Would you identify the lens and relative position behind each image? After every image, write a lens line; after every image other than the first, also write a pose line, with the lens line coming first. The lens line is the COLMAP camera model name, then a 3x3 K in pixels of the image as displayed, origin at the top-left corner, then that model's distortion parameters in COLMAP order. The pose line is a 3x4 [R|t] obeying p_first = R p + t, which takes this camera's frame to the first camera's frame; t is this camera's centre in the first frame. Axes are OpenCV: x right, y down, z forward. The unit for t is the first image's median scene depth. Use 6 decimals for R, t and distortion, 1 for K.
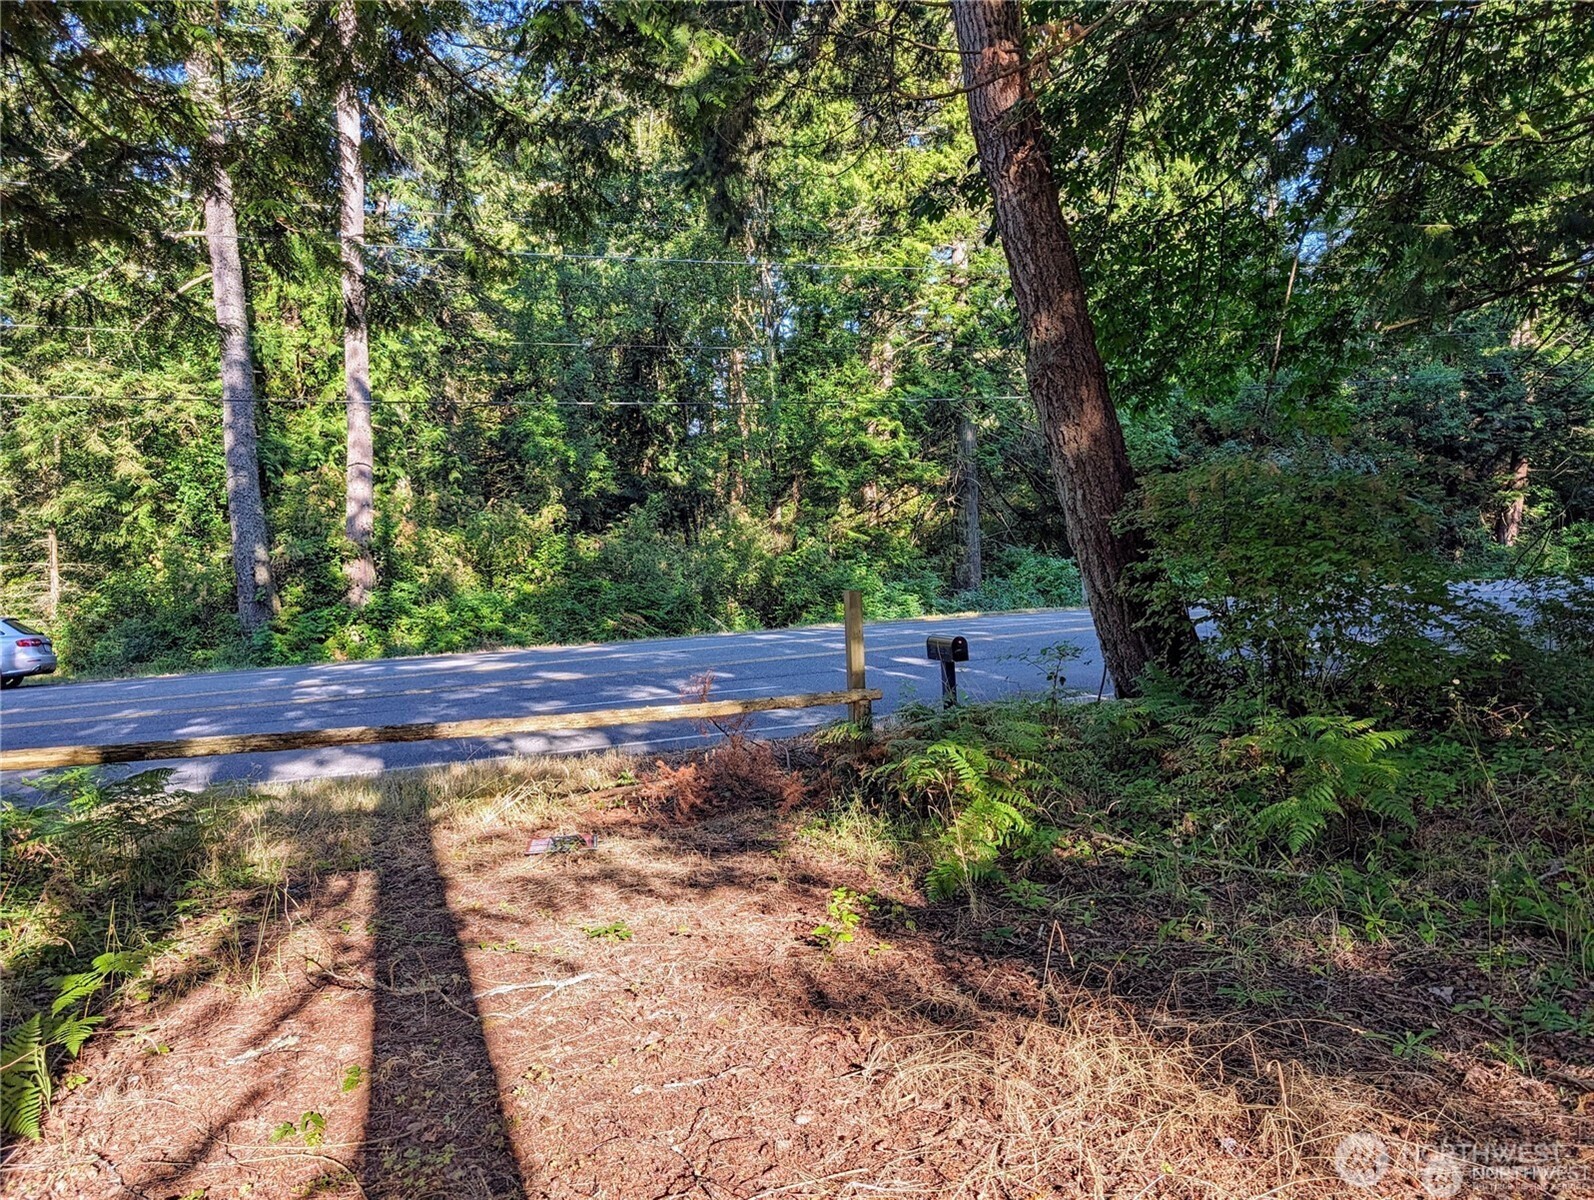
lens RADIAL K [[1167.9, 0, 793.4], [0, 1167.9, 599.6], [0, 0, 1]] dist [0.018971, -0.024573]
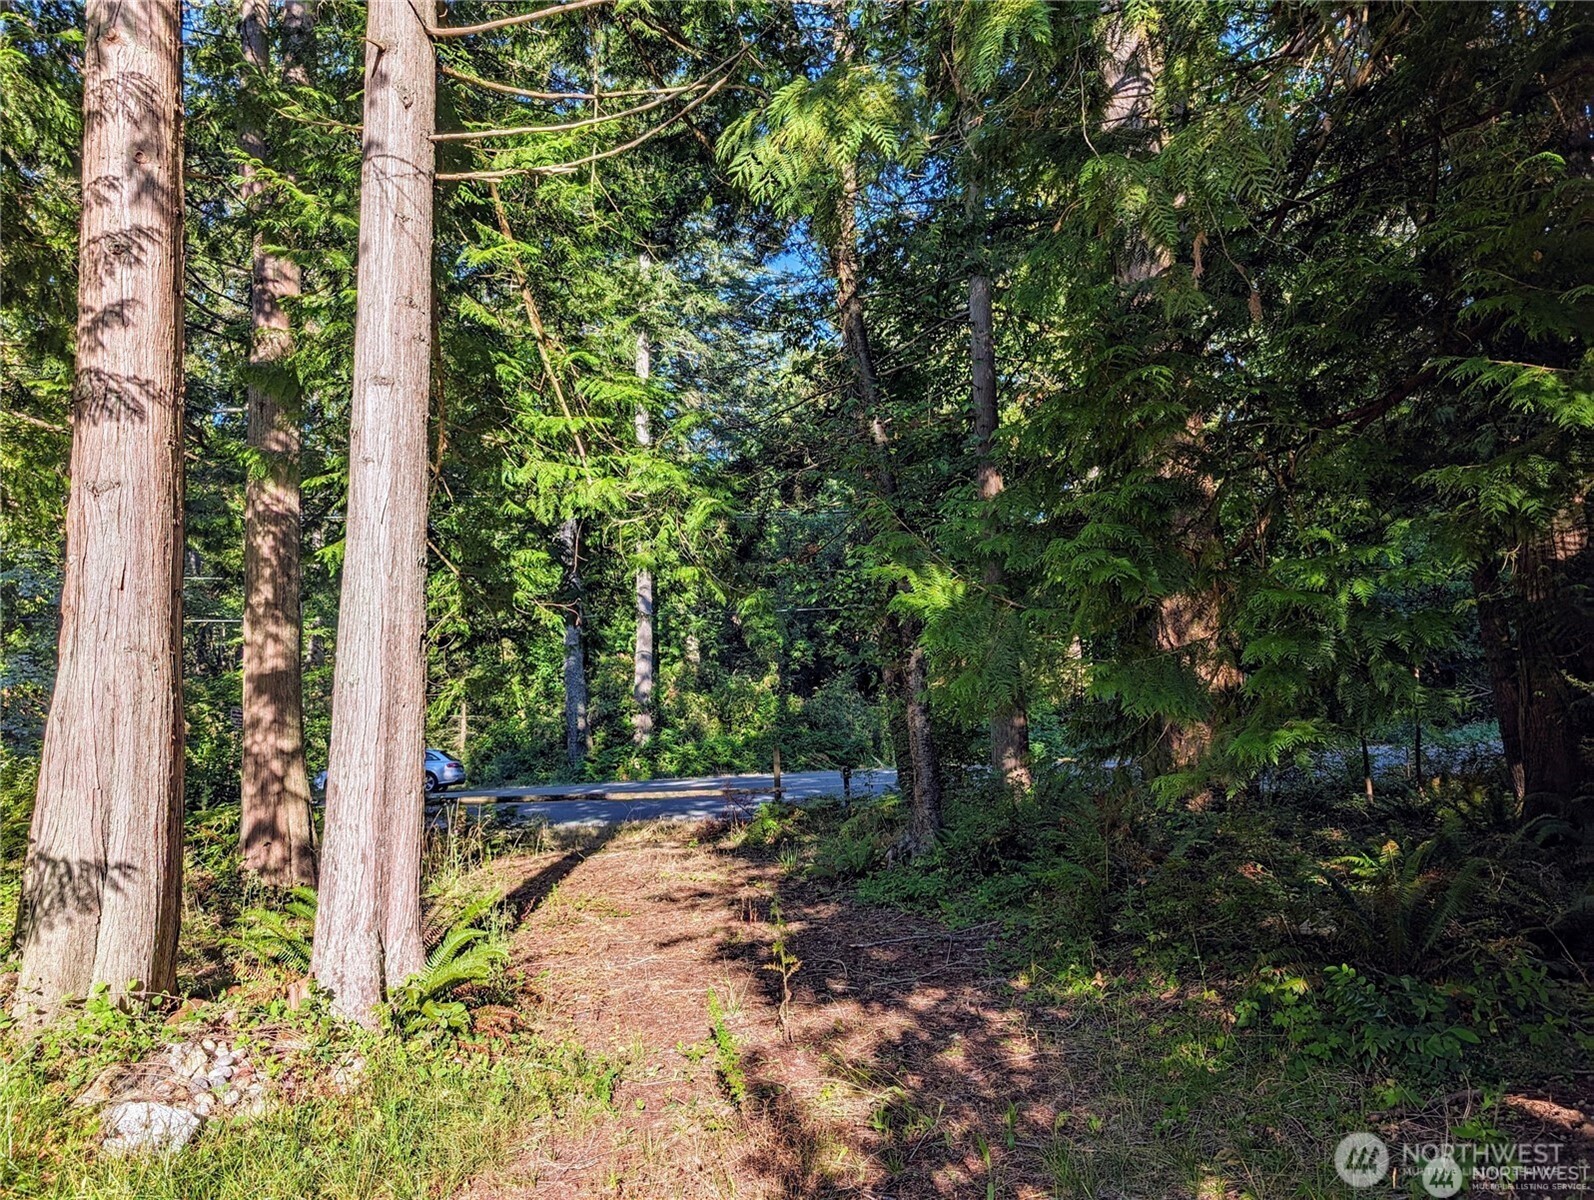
lens RADIAL K [[1167.9, 0, 787.8], [0, 1167.9, 610.5], [0, 0, 1]] dist [0.018971, -0.024573]
pose [[0.959012, -0.019439, -0.282699, 0.238243], [-0.010254, 0.994610, -0.103178, -0.013107], [0.283181, 0.101848, 0.953643, -0.395500]]
